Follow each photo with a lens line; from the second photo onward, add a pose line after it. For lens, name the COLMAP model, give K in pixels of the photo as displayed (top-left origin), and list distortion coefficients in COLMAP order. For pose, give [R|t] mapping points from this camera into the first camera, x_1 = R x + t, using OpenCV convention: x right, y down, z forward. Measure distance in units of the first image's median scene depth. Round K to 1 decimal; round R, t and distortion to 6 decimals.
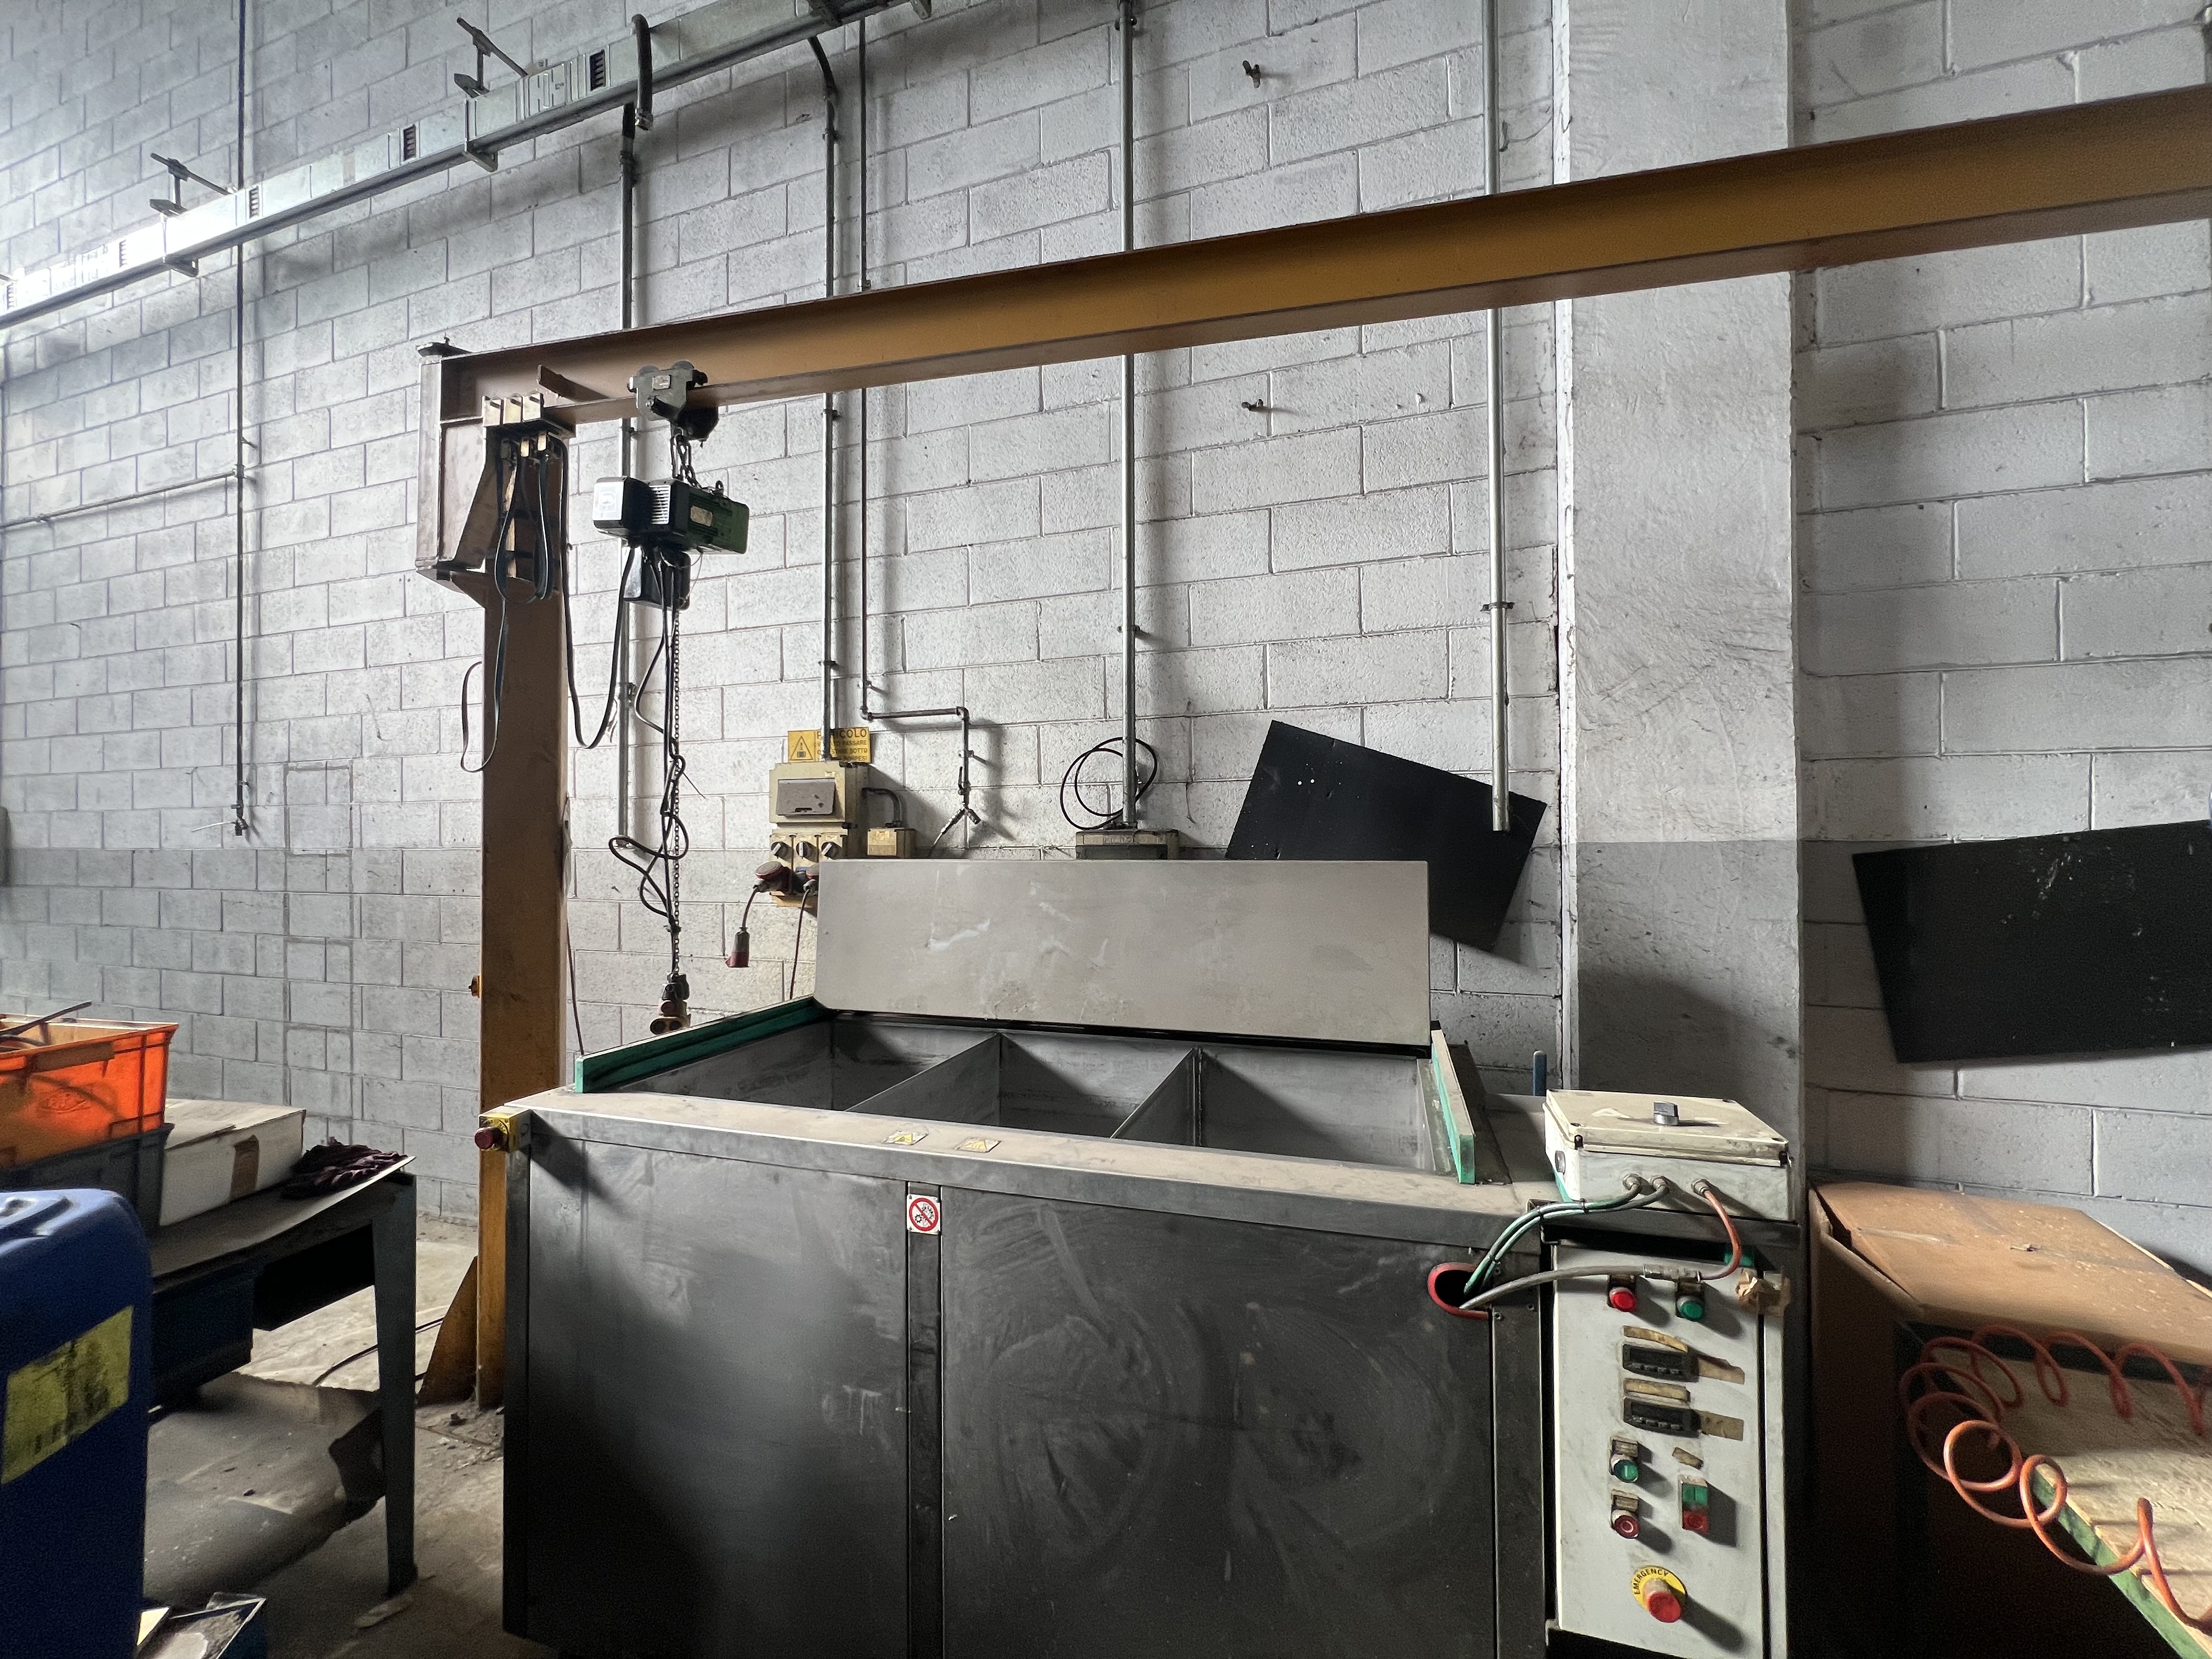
lens RADIAL K [[886.4, 0, 1106.0], [0, 886.4, 829.5], [0, 0, 1]] dist [-0.002903, 0.000173]
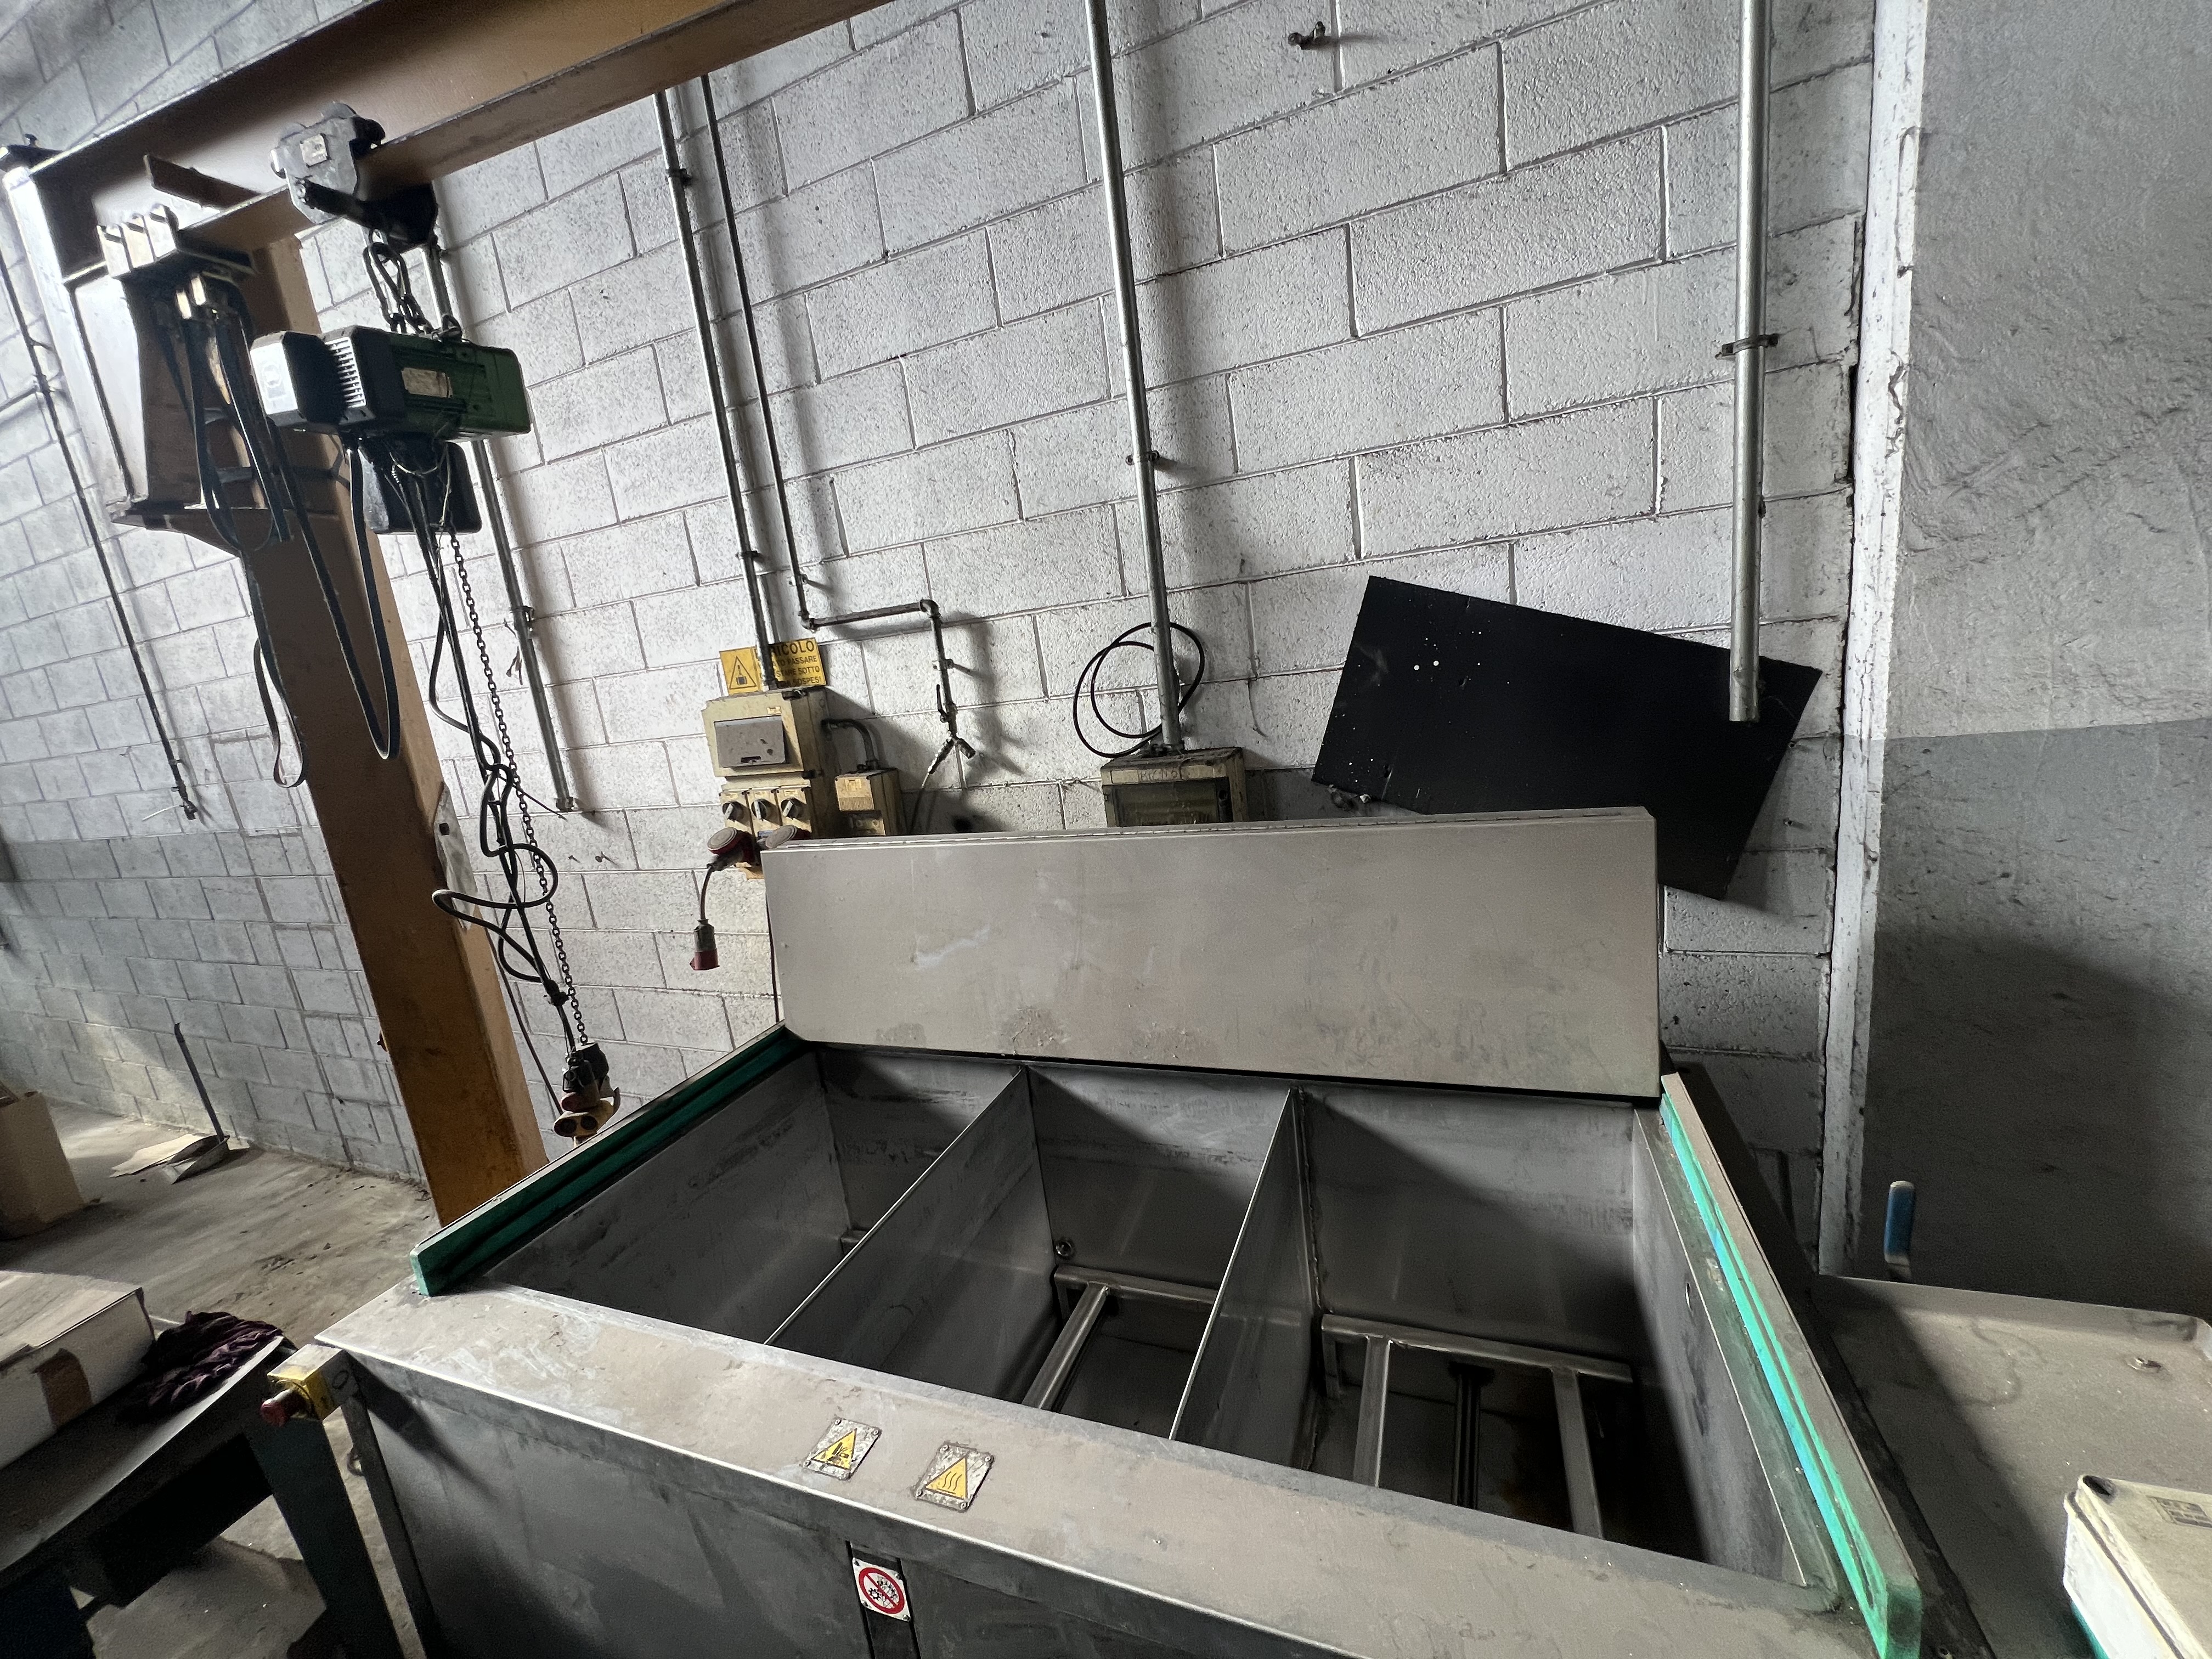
lens RADIAL K [[886.4, 0, 1106.0], [0, 886.4, 829.5], [0, 0, 1]] dist [-0.002903, 0.000173]
pose [[0.990997, -0.100897, -0.088001, 0.028680], [0.117521, 0.970444, 0.210779, -0.098041], [0.064133, -0.219223, 0.973565, 0.282250]]
